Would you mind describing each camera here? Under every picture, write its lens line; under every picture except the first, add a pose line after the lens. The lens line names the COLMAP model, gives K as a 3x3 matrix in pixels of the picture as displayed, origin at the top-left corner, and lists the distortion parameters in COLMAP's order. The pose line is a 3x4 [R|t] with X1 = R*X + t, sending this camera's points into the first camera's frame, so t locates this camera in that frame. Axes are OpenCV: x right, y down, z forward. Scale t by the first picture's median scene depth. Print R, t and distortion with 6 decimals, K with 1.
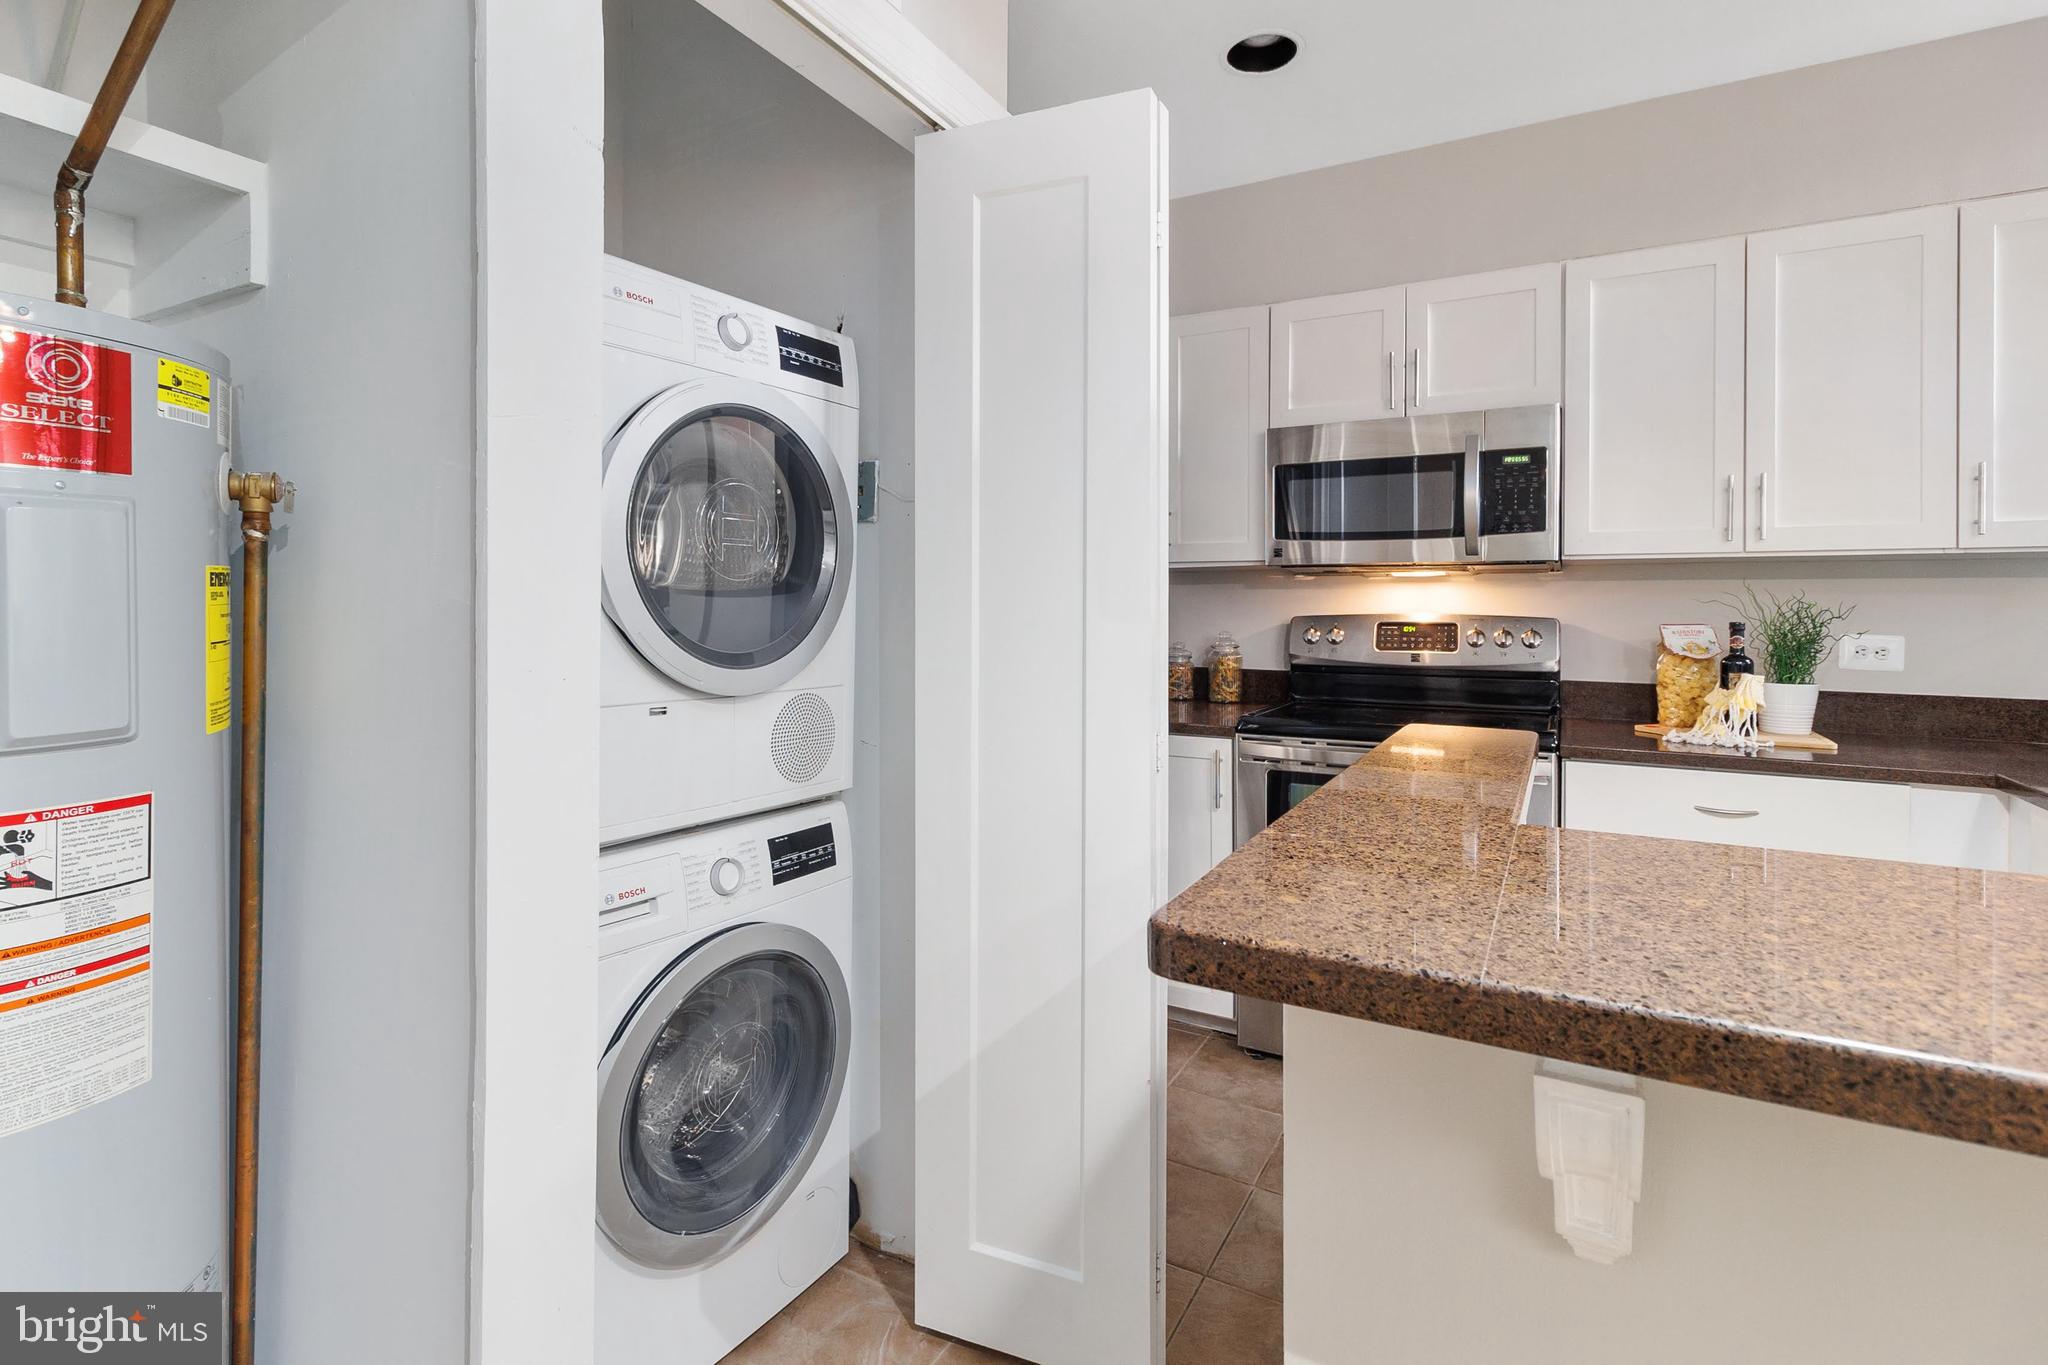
lens RADIAL K [[956.4, 0, 1059.3], [0, 956.4, 601.1], [0, 0, 1]] dist [0.000513, 0.001489]
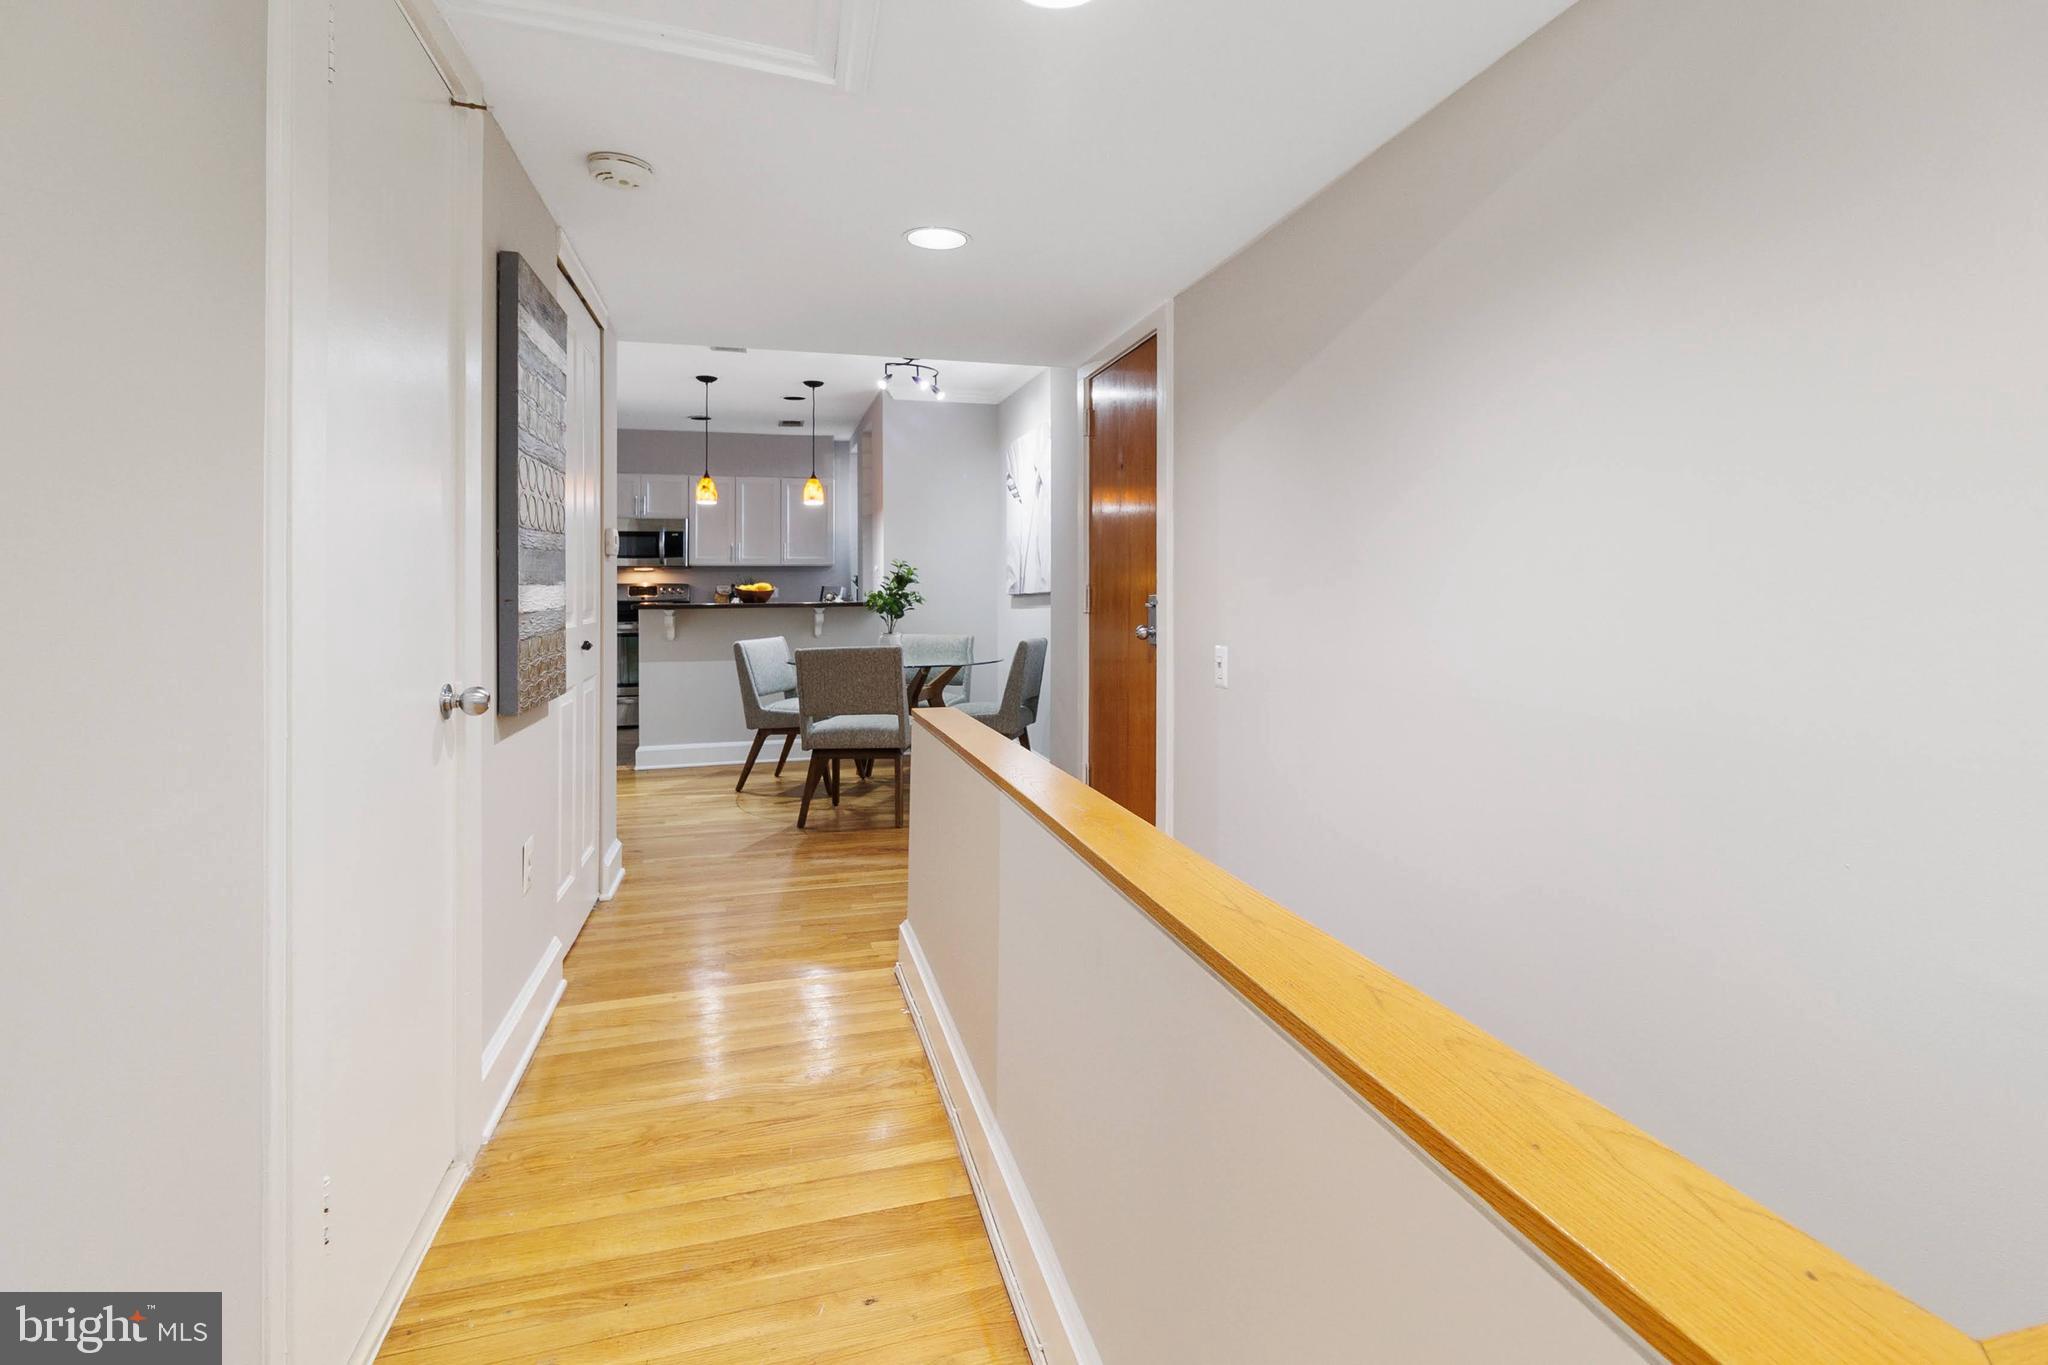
lens RADIAL K [[956.4, 0, 1032.1], [0, 956.4, 571.2], [0, 0, 1]] dist [0.000513, 0.001489]
pose [[0.725286, 0.006283, 0.688419, -0.872342], [0.003424, 0.999913, -0.012733, 0.020901], [-0.688439, 0.011593, 0.725202, -2.174578]]
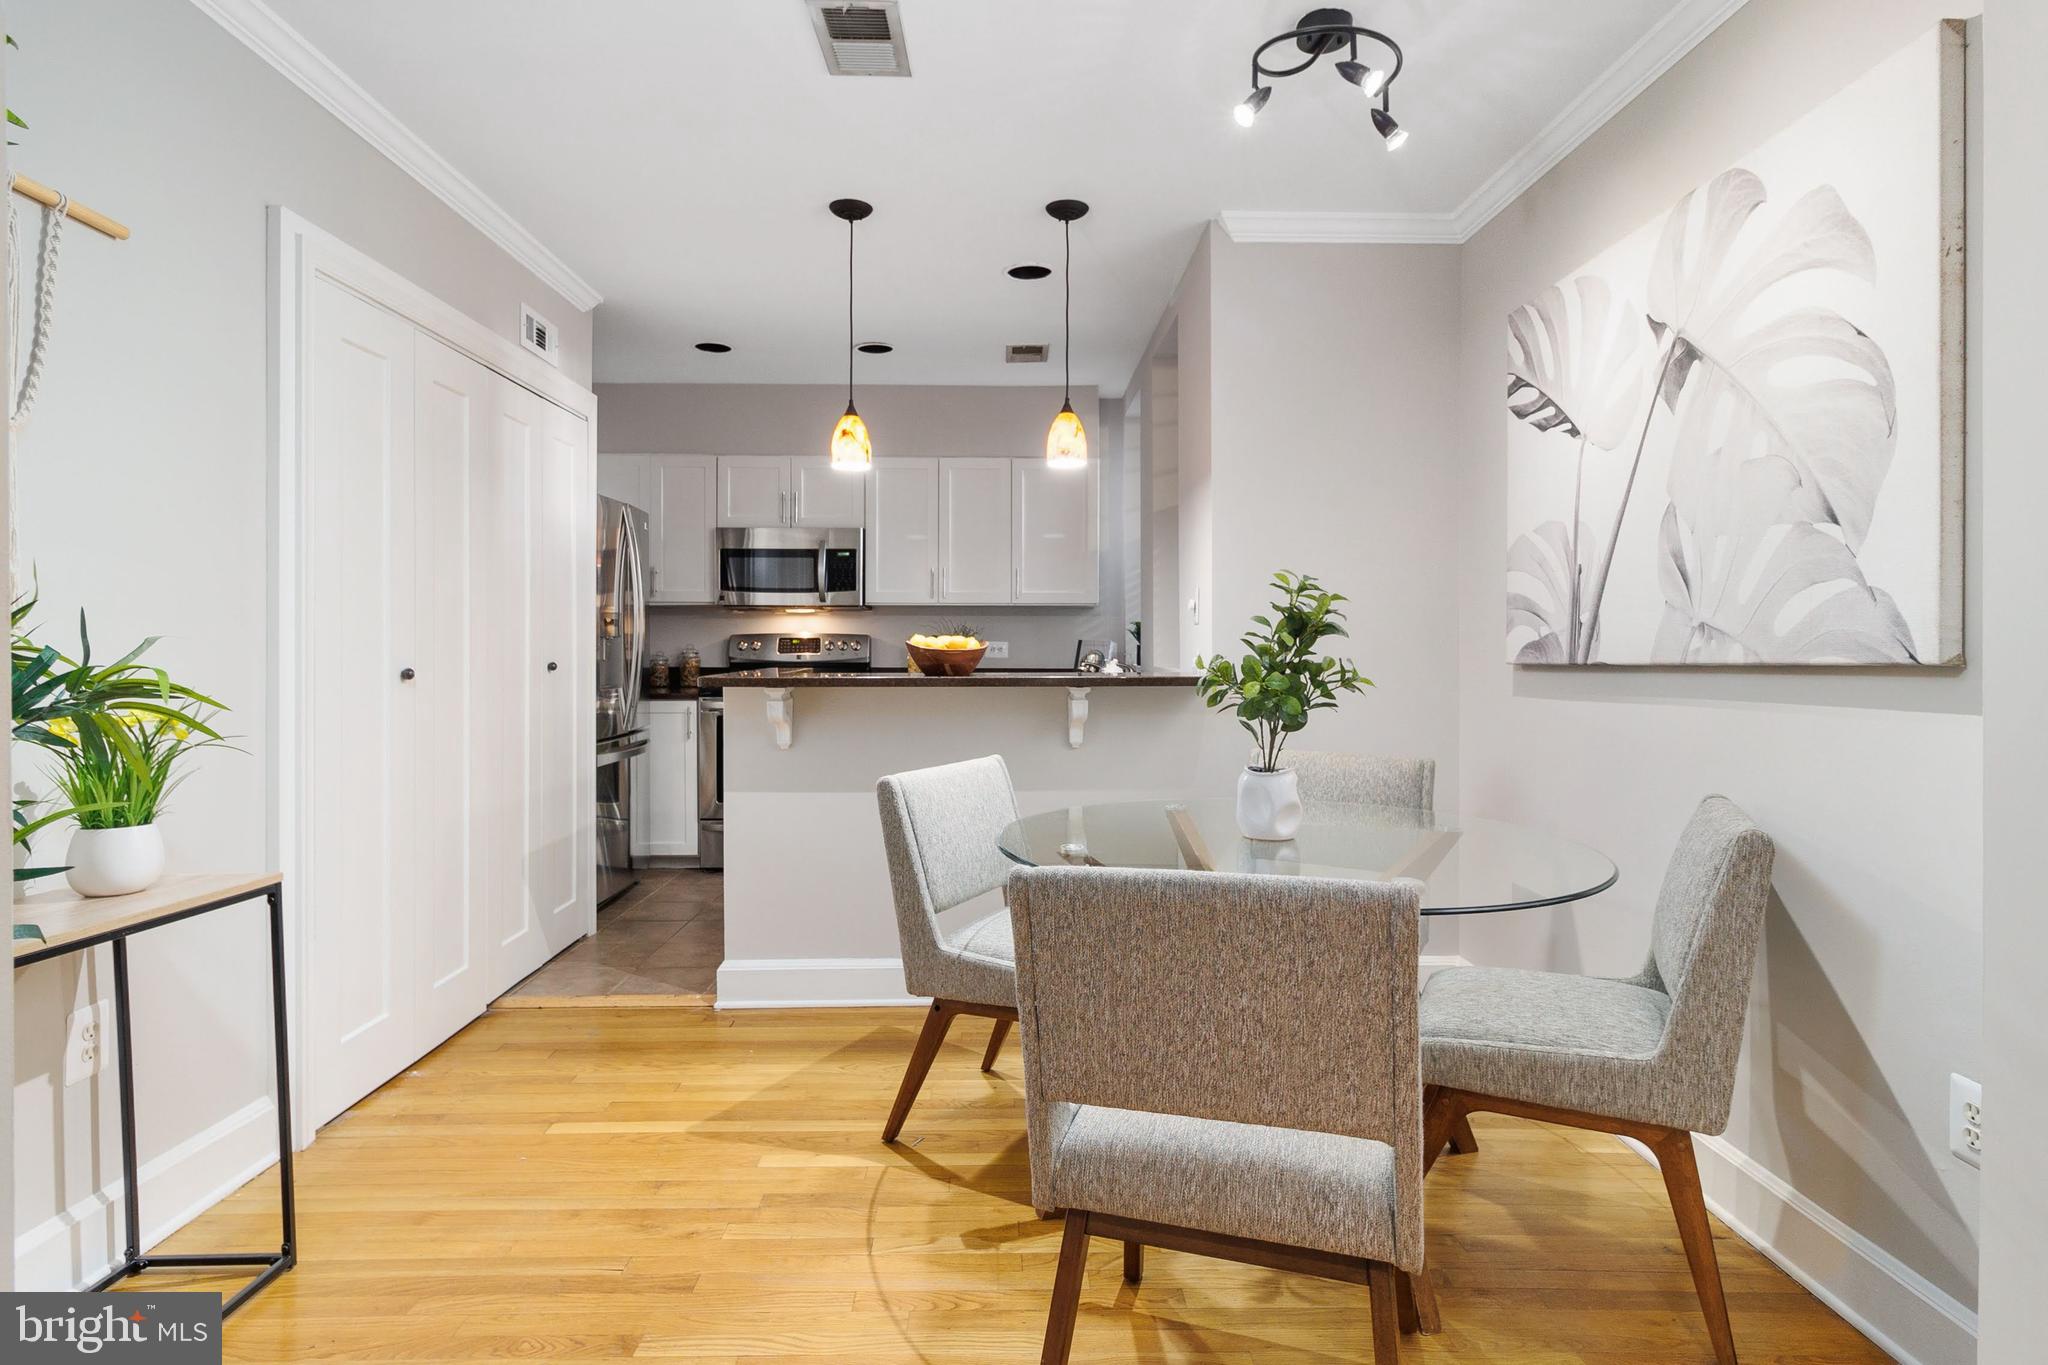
lens RADIAL K [[1055.7, 0, 1023.0], [0, 1055.7, 641.5], [0, 0, 1]] dist [0.002250, -0.000078]
pose [[0.878664, -0.001150, 0.477440, -0.239891], [-0.001706, 0.999983, 0.005549, 0.020129], [-0.477438, -0.005690, 0.878647, -1.095760]]
